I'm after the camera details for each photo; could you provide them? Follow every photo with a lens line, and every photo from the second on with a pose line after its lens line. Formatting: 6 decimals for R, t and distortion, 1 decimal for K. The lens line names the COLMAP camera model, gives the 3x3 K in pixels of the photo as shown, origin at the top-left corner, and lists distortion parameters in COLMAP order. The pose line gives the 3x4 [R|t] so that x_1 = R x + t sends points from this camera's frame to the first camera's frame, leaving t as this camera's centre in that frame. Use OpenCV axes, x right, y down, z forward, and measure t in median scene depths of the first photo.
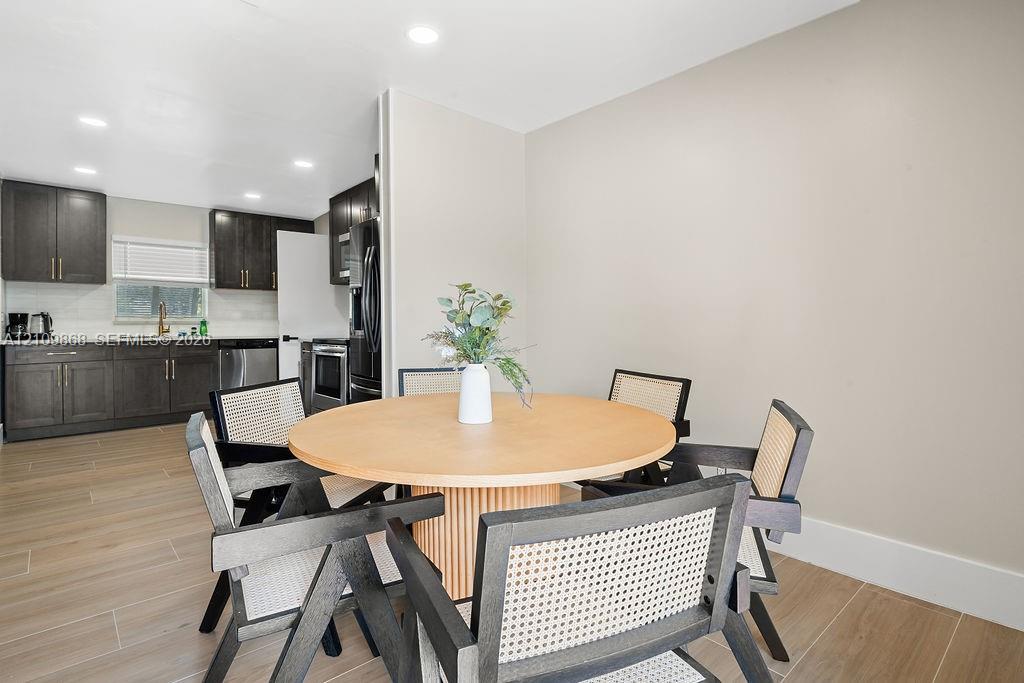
lens RADIAL K [[520.1, 0, 510.2], [0, 520.1, 320.7], [0, 0, 1]] dist [0.001070, -0.000676]
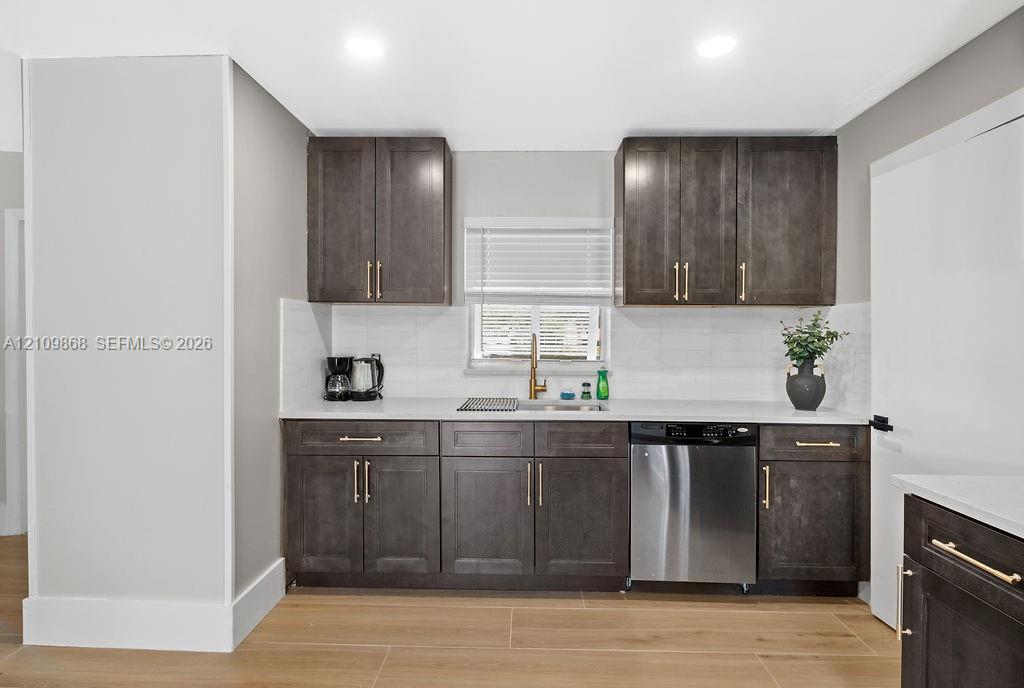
lens RADIAL K [[482.4, 0, 516.1], [0, 482.4, 338.7], [0, 0, 1]] dist [-0.014005, 0.013080]
pose [[0.742711, 0.005840, -0.669586, -0.355996], [-0.004591, 0.999983, 0.003629, -0.033751], [0.669596, 0.000379, 0.742725, 0.626463]]
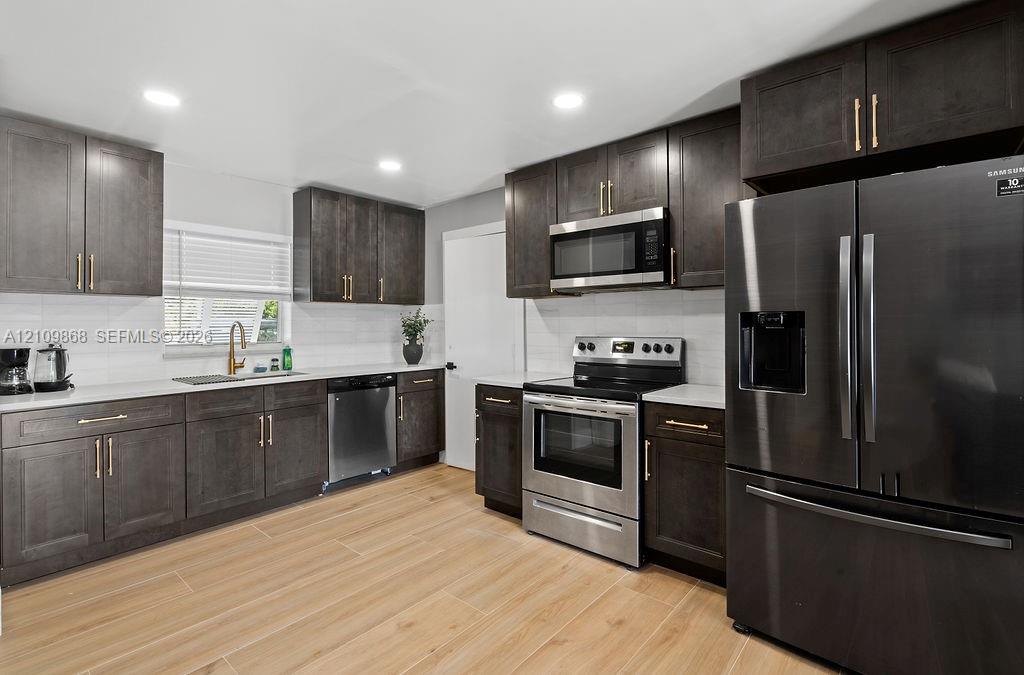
lens RADIAL K [[482.4, 0, 489.6], [0, 482.4, 316.2], [0, 0, 1]] dist [-0.014005, 0.013080]
pose [[0.993244, -0.003940, 0.115978, -0.419727], [0.005486, 0.999900, -0.013008, -0.034530], [-0.115915, 0.013556, 0.993167, 0.353666]]
